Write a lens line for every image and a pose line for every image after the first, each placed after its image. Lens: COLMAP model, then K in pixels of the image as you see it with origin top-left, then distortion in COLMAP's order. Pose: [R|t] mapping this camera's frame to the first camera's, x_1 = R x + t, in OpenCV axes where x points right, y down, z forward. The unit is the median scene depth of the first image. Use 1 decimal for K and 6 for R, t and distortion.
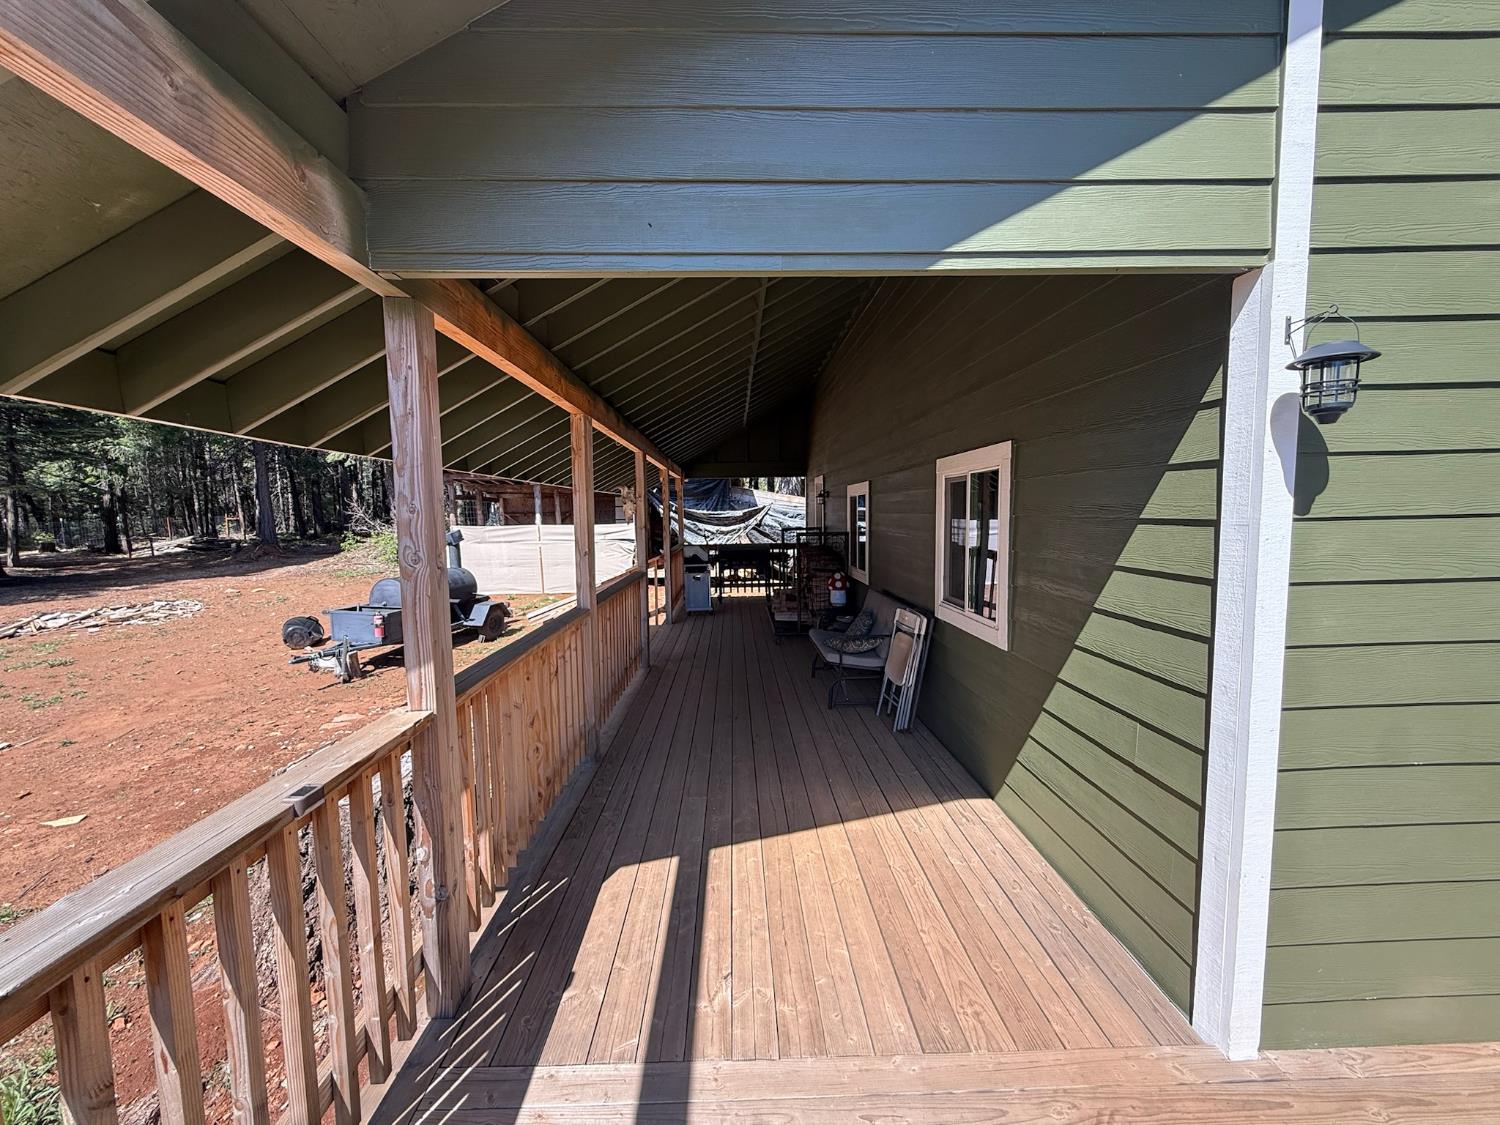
lens RADIAL K [[604.7, 0, 745.8], [0, 604.7, 560.1], [0, 0, 1]] dist [0.000957, -0.000212]
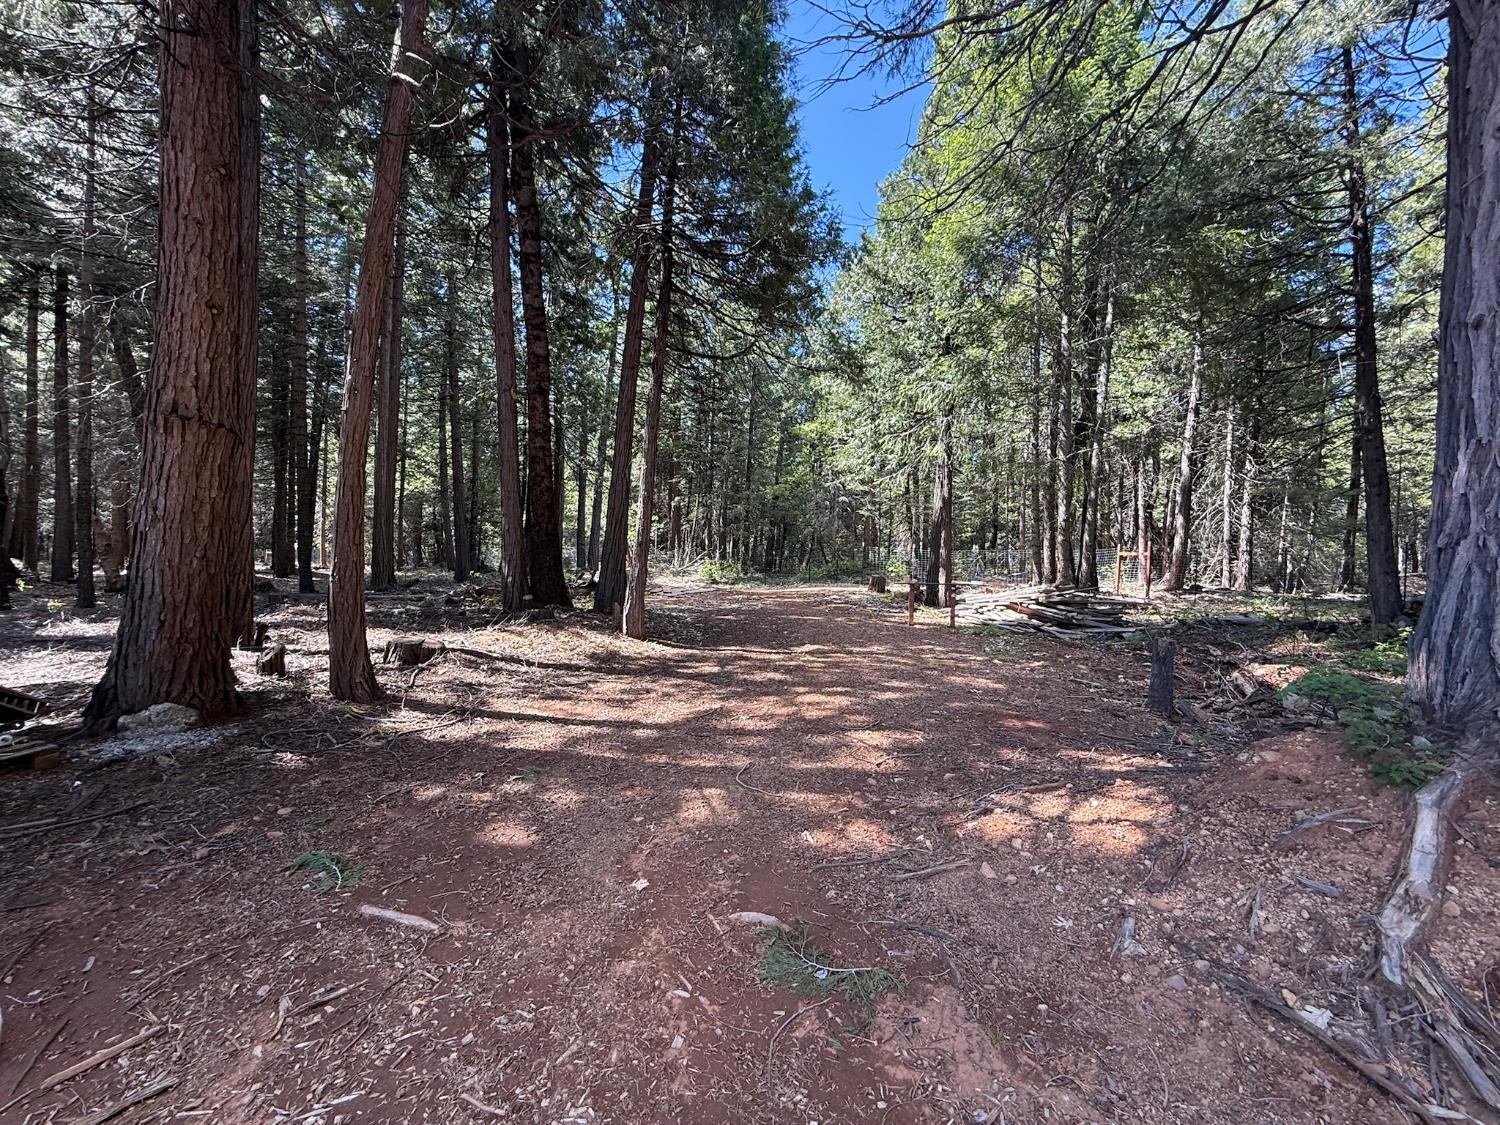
lens RADIAL K [[604.7, 0, 746.1], [0, 604.7, 561.5], [0, 0, 1]] dist [0.000957, -0.000212]
pose [[0.297745, 0.032437, -0.954094, -0.476124], [-0.106070, 0.994358, 0.000704, -0.031701], [0.948735, 0.100991, 0.299506, 0.566119]]
